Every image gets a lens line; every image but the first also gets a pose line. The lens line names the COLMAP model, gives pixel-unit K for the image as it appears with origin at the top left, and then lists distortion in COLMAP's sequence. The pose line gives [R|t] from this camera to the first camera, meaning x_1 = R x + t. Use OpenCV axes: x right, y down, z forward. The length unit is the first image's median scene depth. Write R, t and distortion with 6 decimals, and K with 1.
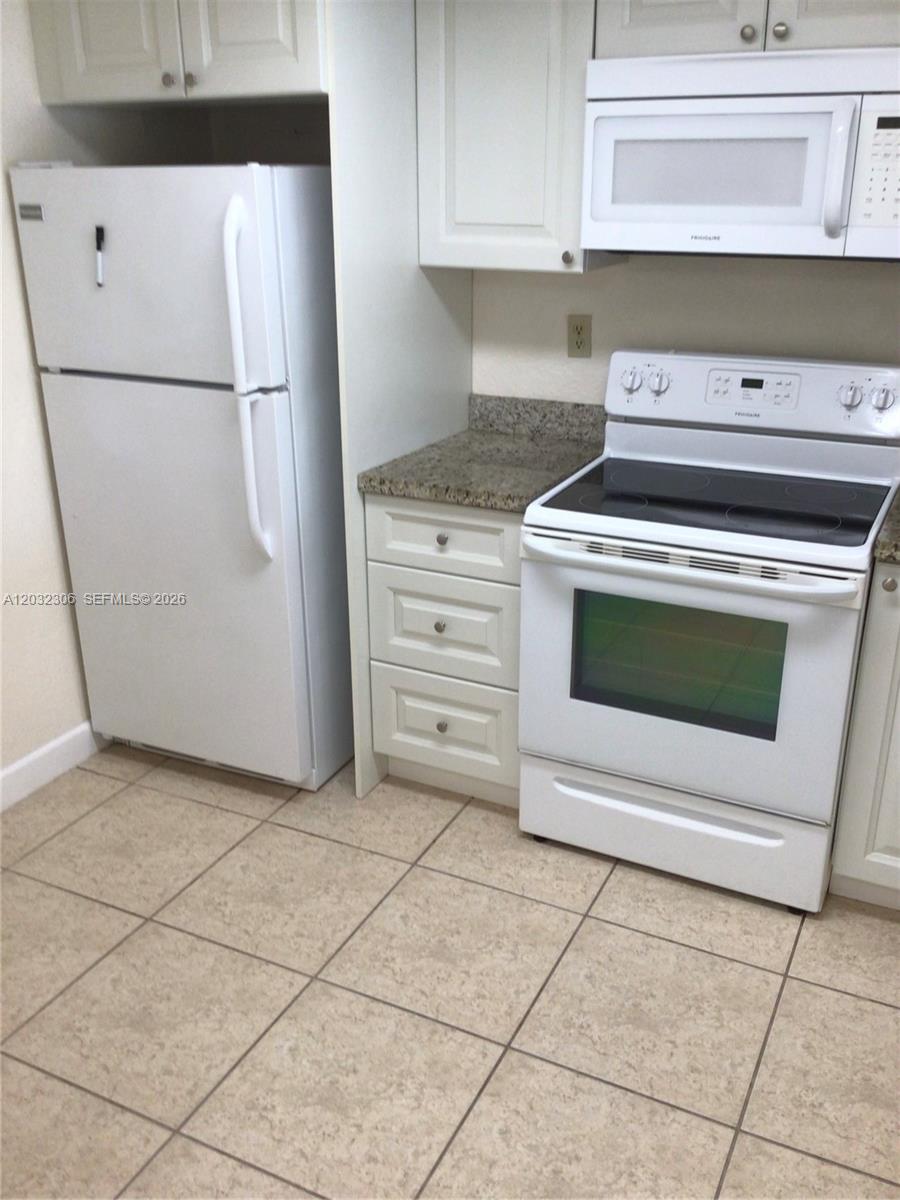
lens RADIAL K [[1078.6, 0, 450.0], [0, 1078.6, 600.0], [0, 0, 1]] dist [0.080571, -0.163693]
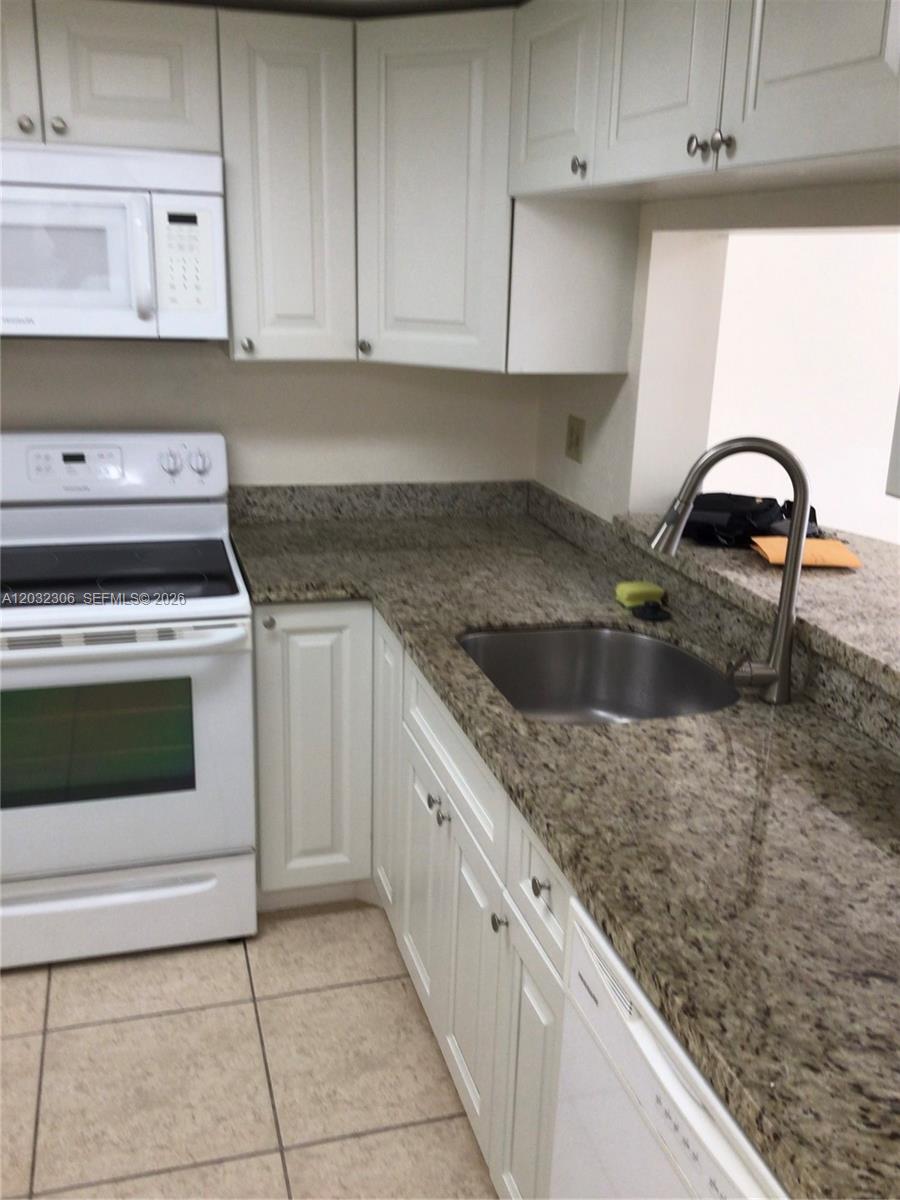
lens RADIAL K [[1078.6, 0, 450.0], [0, 1078.6, 600.0], [0, 0, 1]] dist [0.080571, -0.163693]
pose [[0.734890, -0.176924, 0.654702, -0.171377], [0.211836, 0.976953, 0.026226, -0.024378], [-0.644253, 0.119416, 0.755432, 0.021152]]
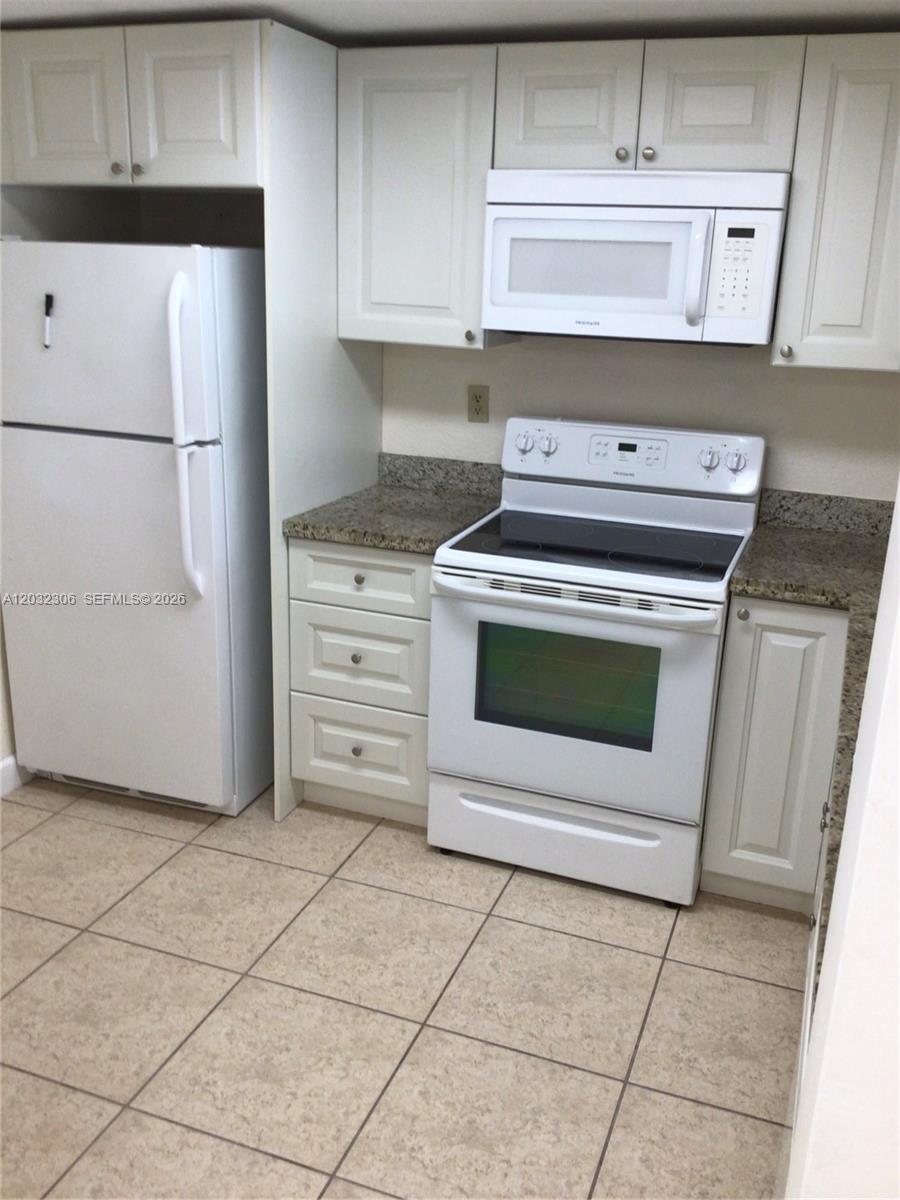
lens RADIAL K [[1078.6, 0, 450.0], [0, 1078.6, 600.0], [0, 0, 1]] dist [0.080571, -0.163693]
pose [[0.994042, 0.003835, 0.108928, -0.038383], [0.003169, 0.997941, -0.064056, 0.040052], [-0.108949, 0.064020, 0.991984, -0.124656]]
